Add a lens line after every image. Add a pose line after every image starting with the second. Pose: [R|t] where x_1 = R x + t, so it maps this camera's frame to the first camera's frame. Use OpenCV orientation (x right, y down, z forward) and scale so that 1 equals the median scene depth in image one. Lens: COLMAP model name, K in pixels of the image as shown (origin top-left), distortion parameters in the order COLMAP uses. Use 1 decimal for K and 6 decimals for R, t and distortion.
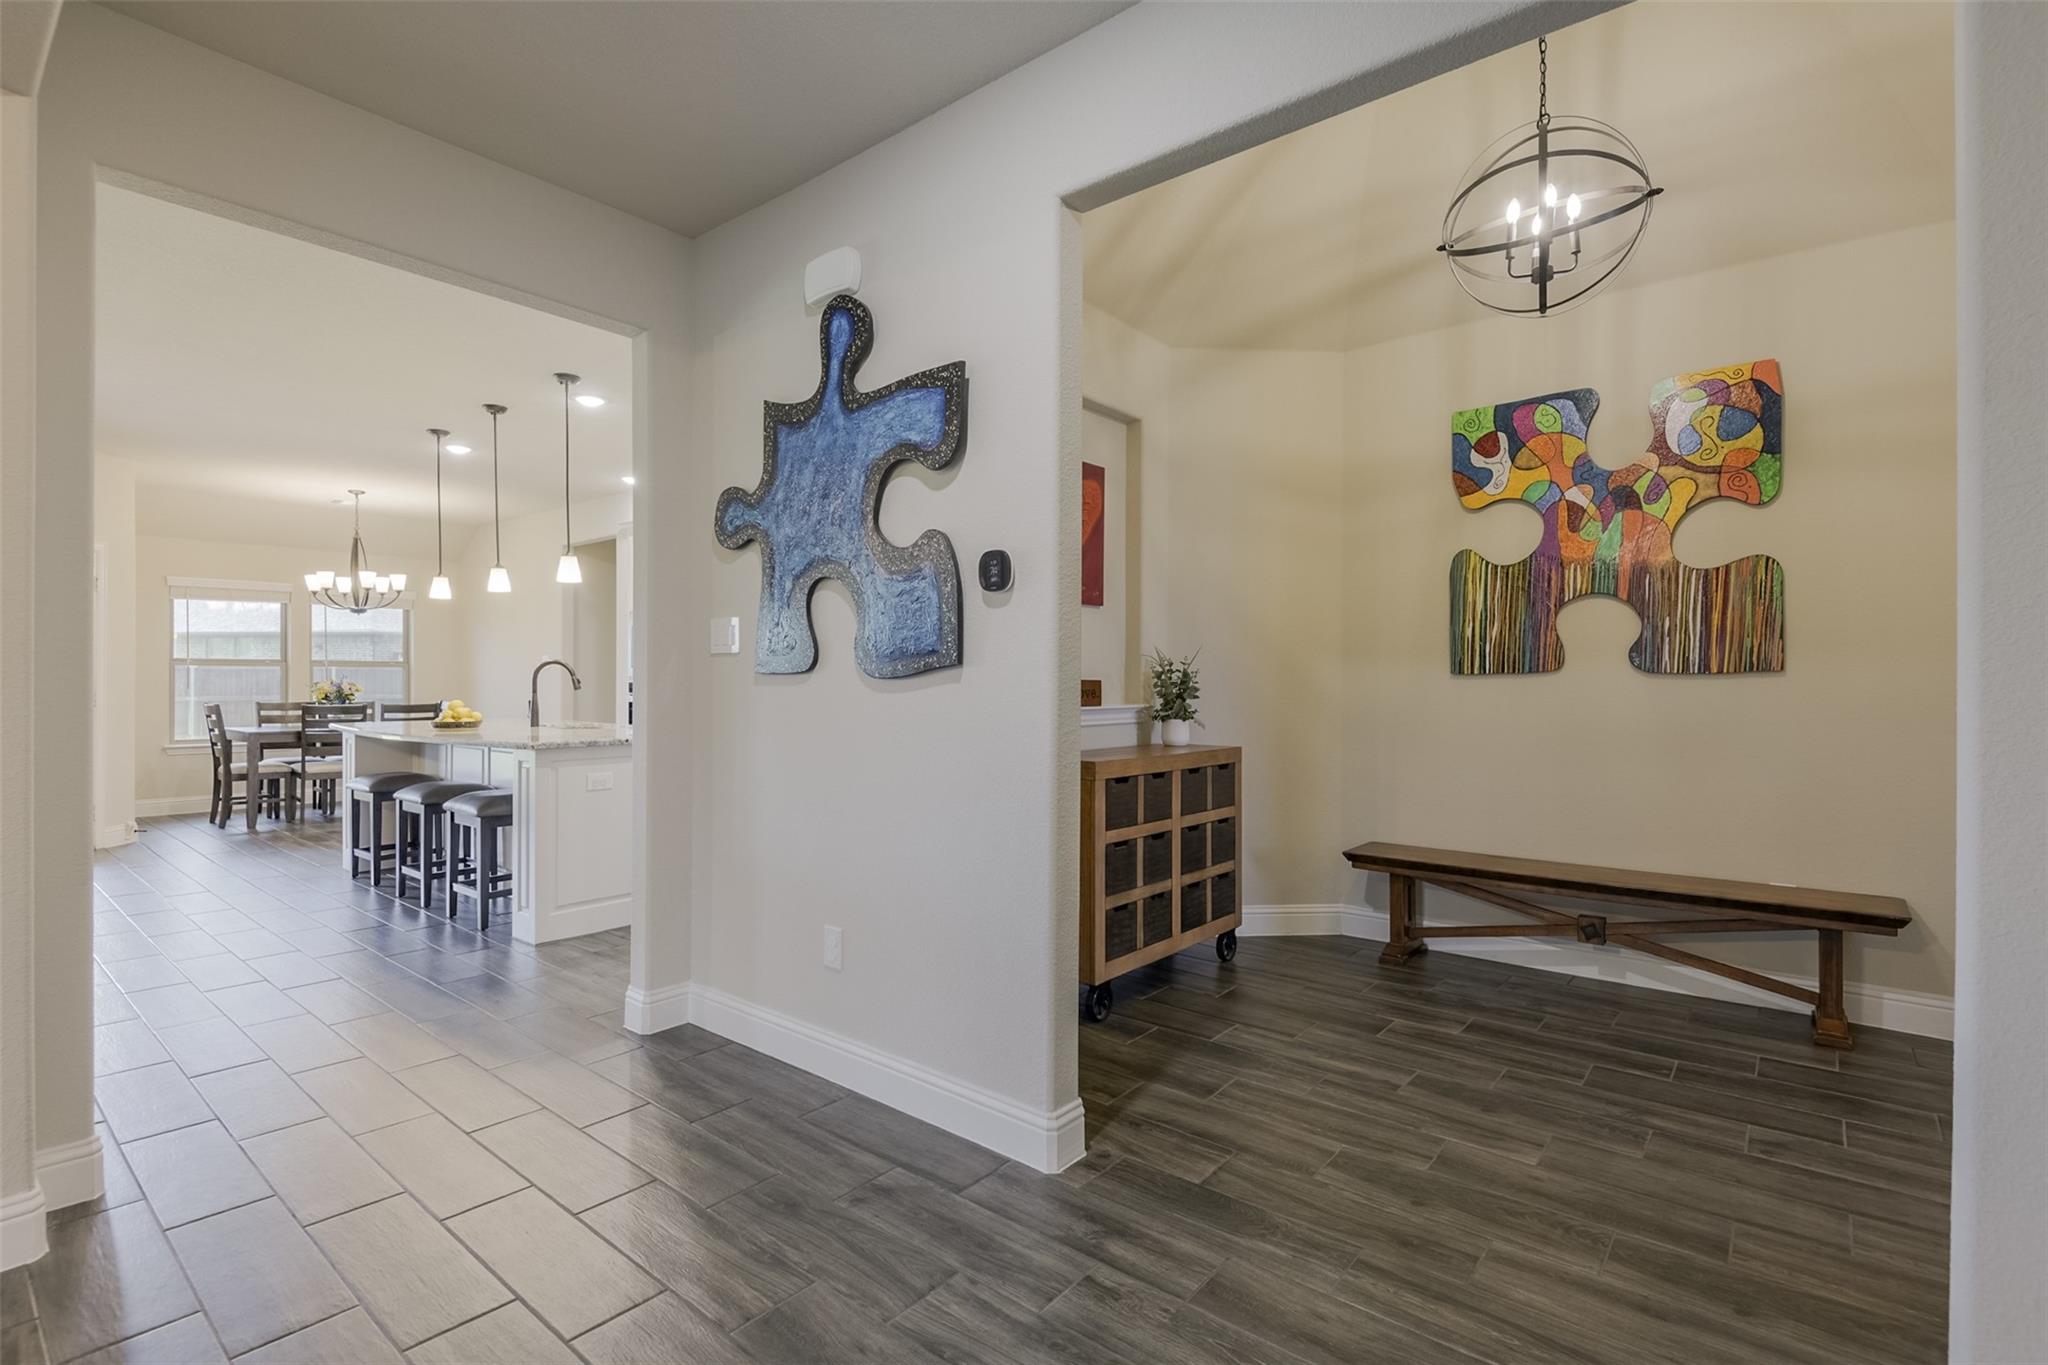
lens RADIAL K [[964.0, 0, 1013.1], [0, 964.0, 680.0], [0, 0, 1]] dist [-0.003138, -0.002334]
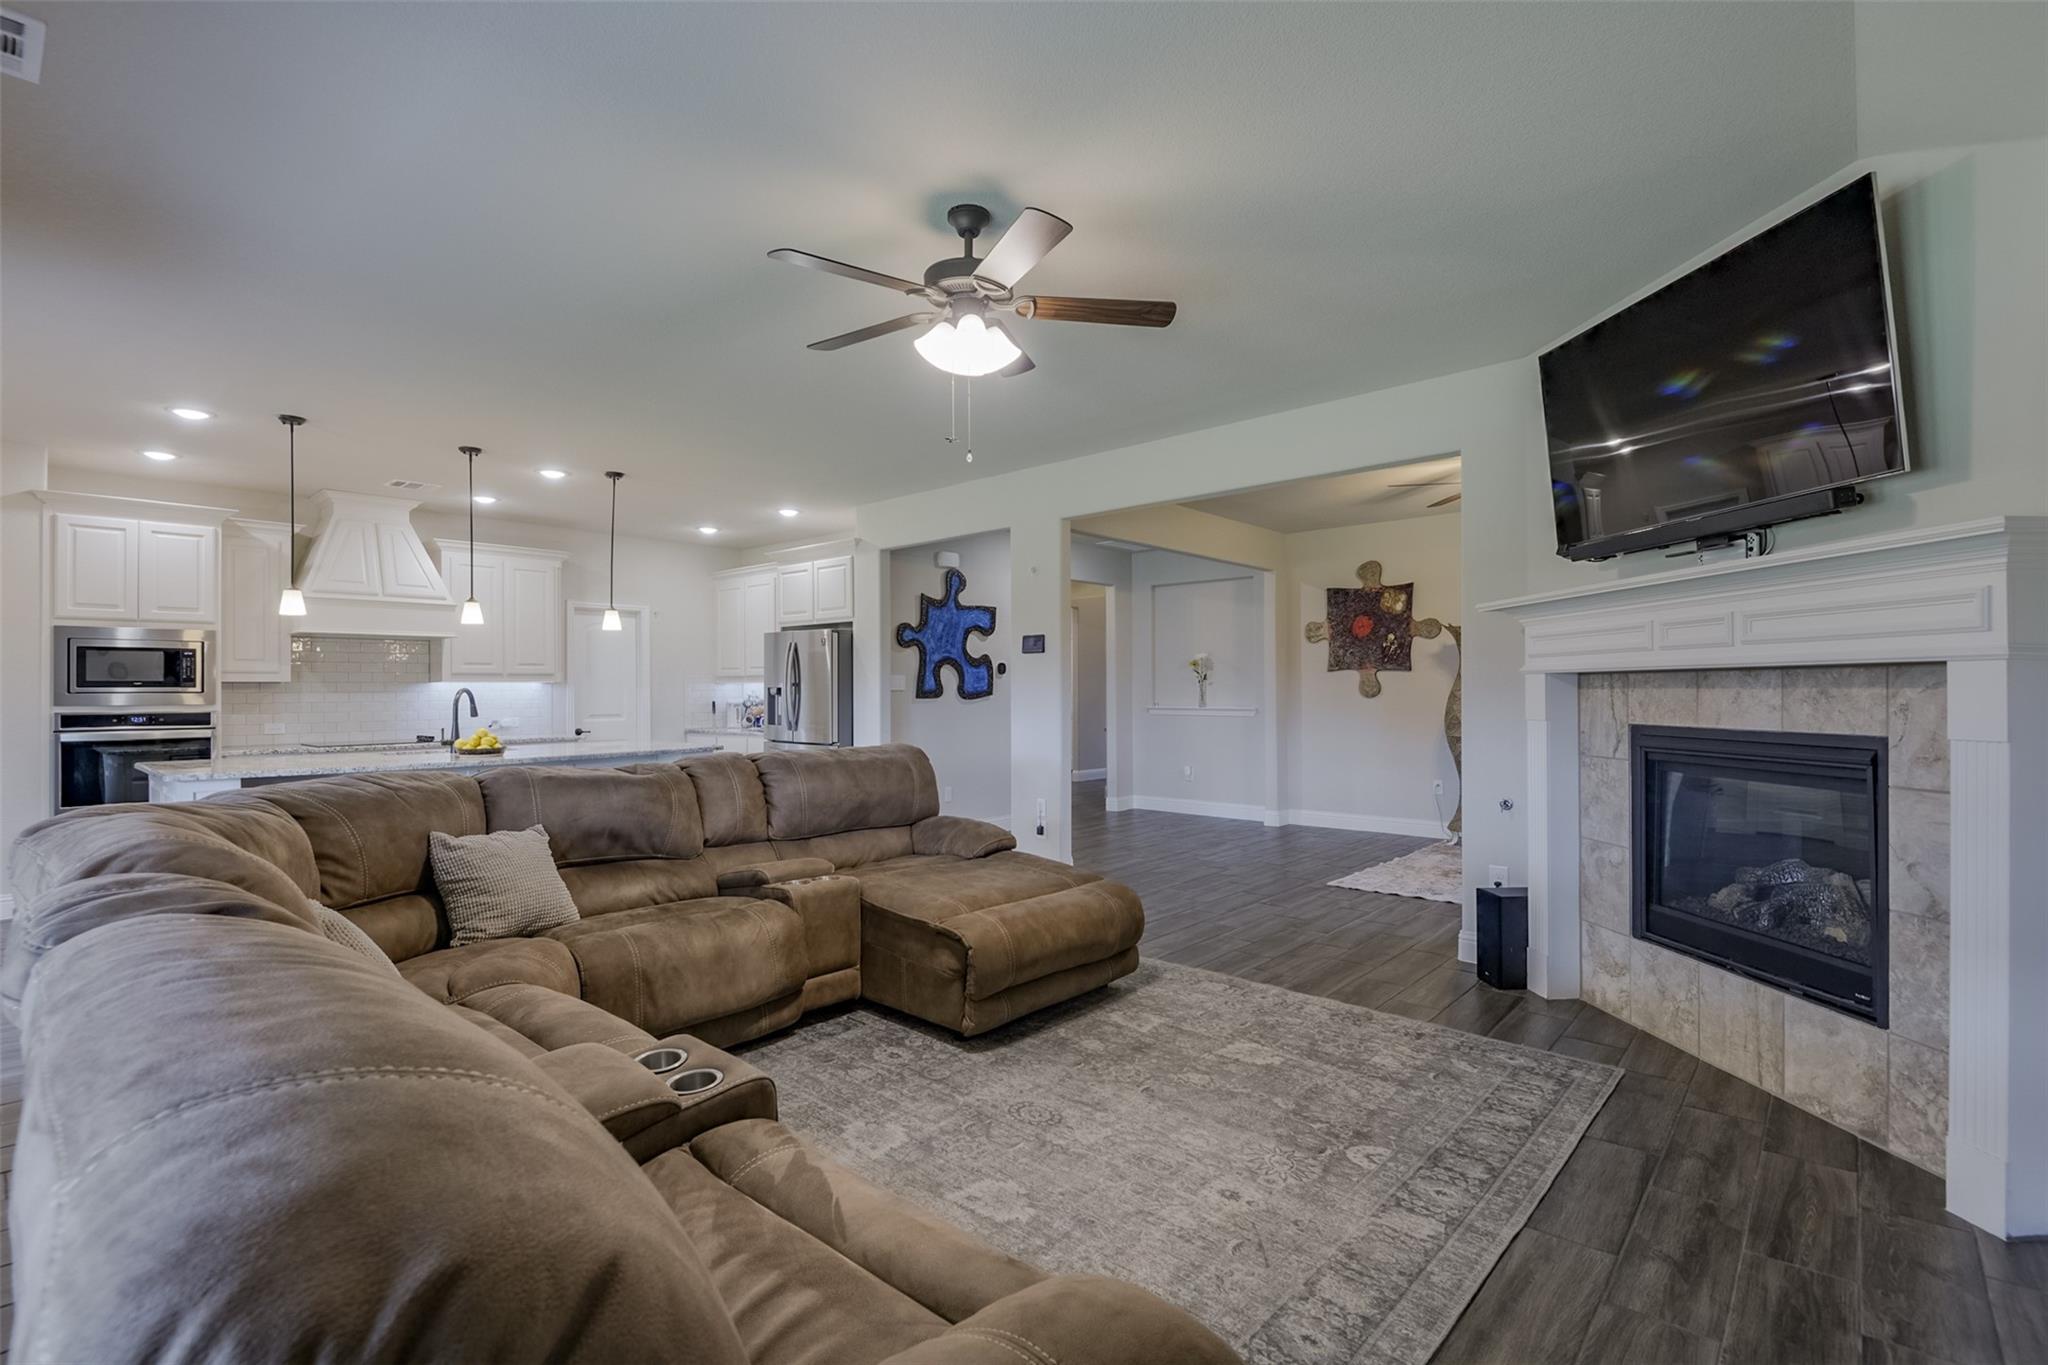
lens RADIAL K [[942.1, 0, 1023.5], [0, 942.1, 683.5], [0, 0, 1]] dist [0.000625, 0.000046]
pose [[0.043206, 0.001394, 0.999065, -2.694439], [0.005420, 0.999984, -0.001630, -0.039872], [-0.999051, 0.005485, 0.043198, 0.594844]]
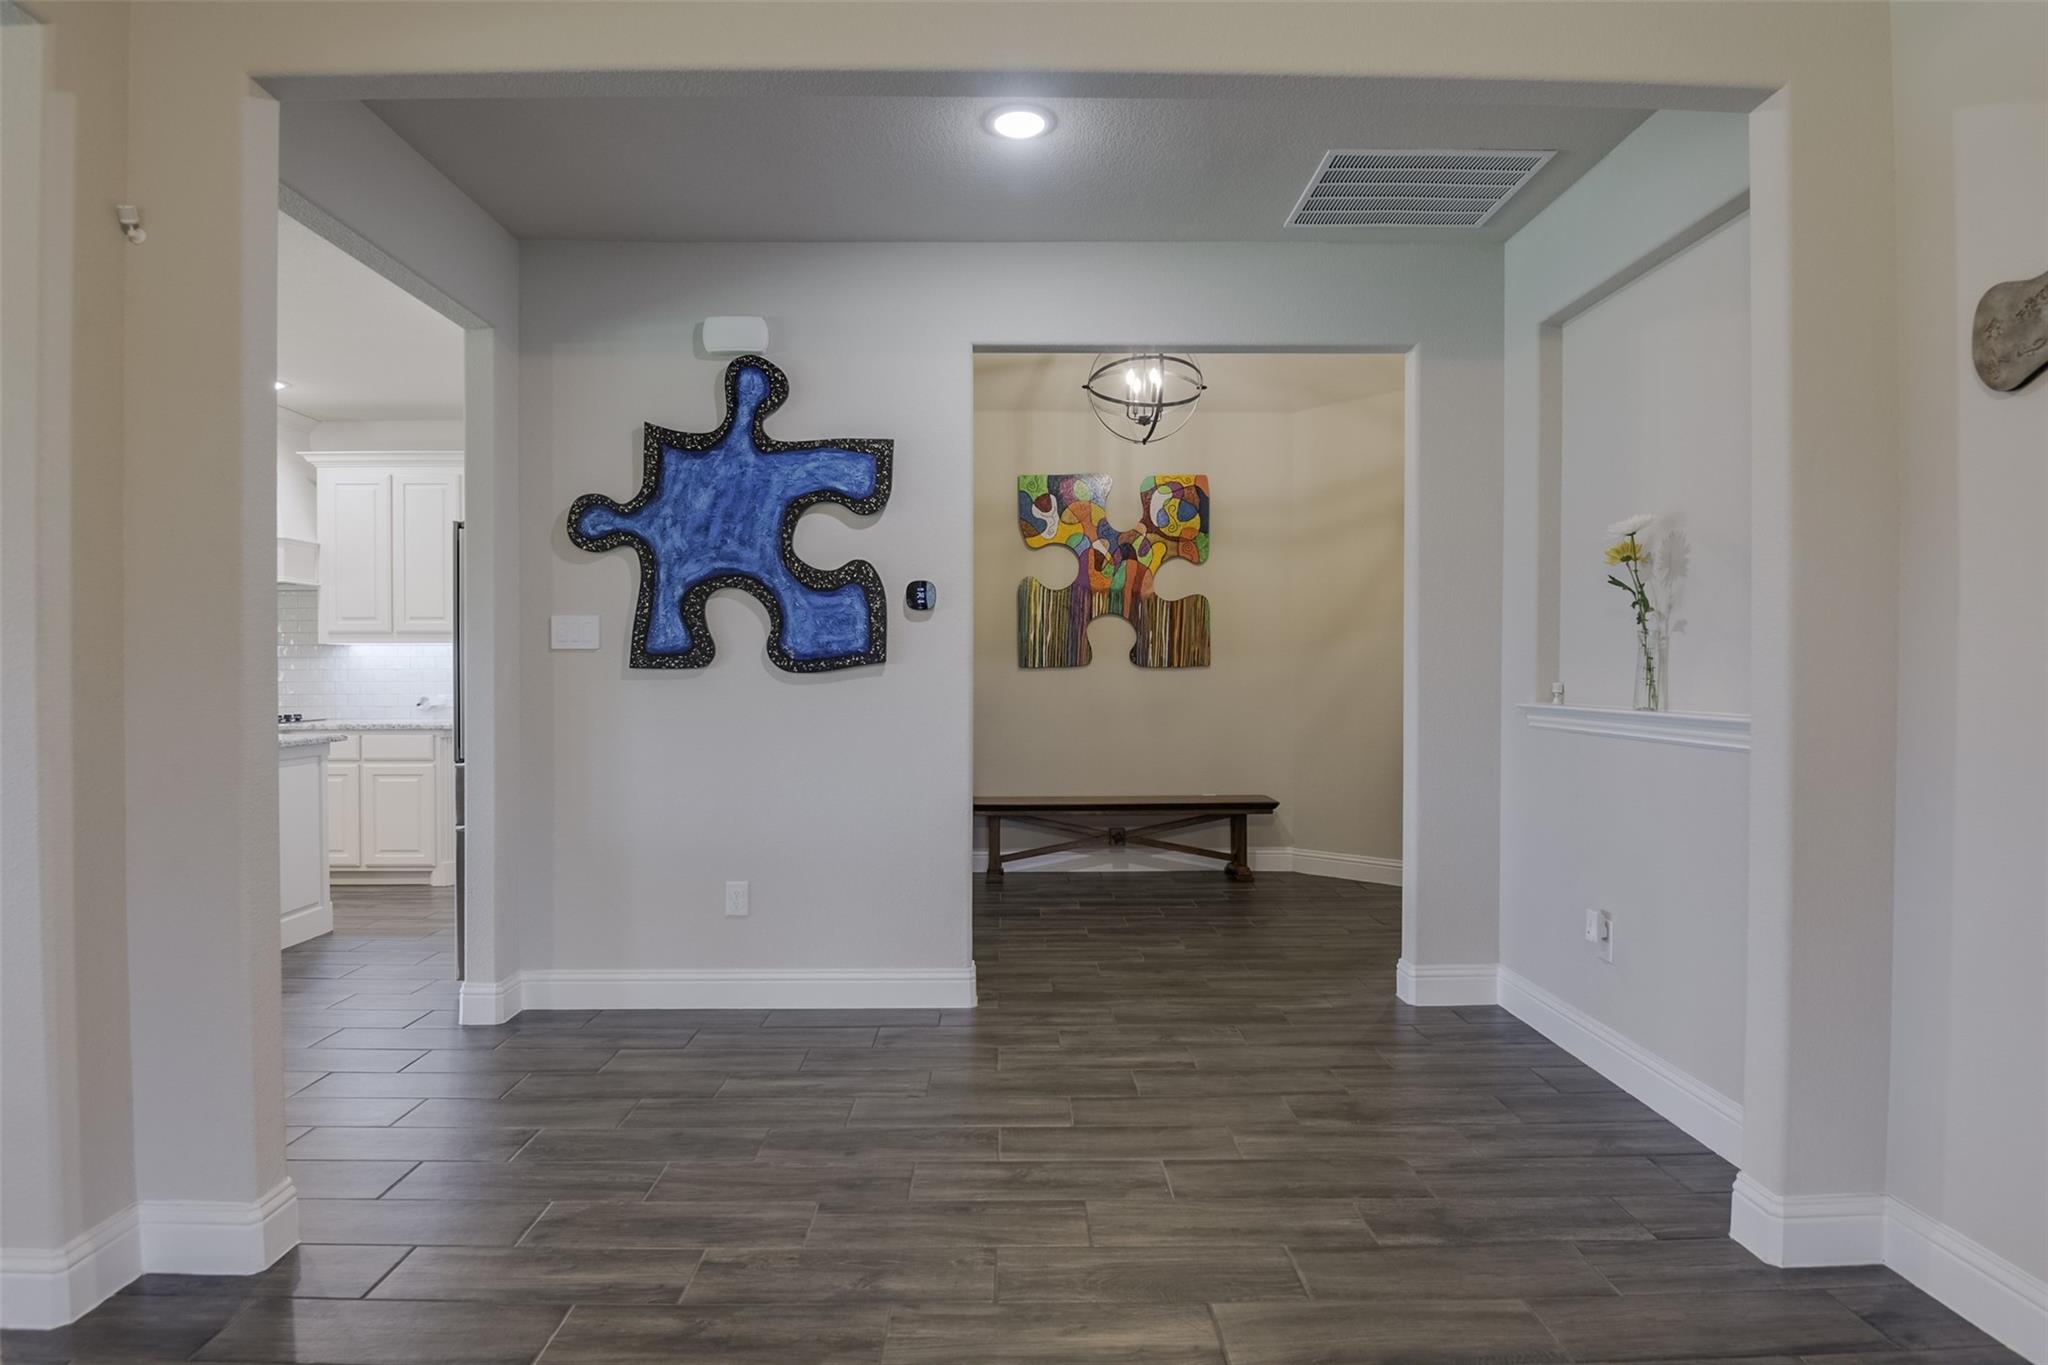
lens RADIAL K [[1093.7, 0, 1022.0], [0, 1093.7, 688.2], [0, 0, 1]] dist [-0.004310, -0.000900]
pose [[0.757495, -0.013051, 0.652710, -0.726095], [0.002699, 0.999854, 0.016859, -0.003674], [-0.652835, -0.011009, 0.757420, -0.231191]]
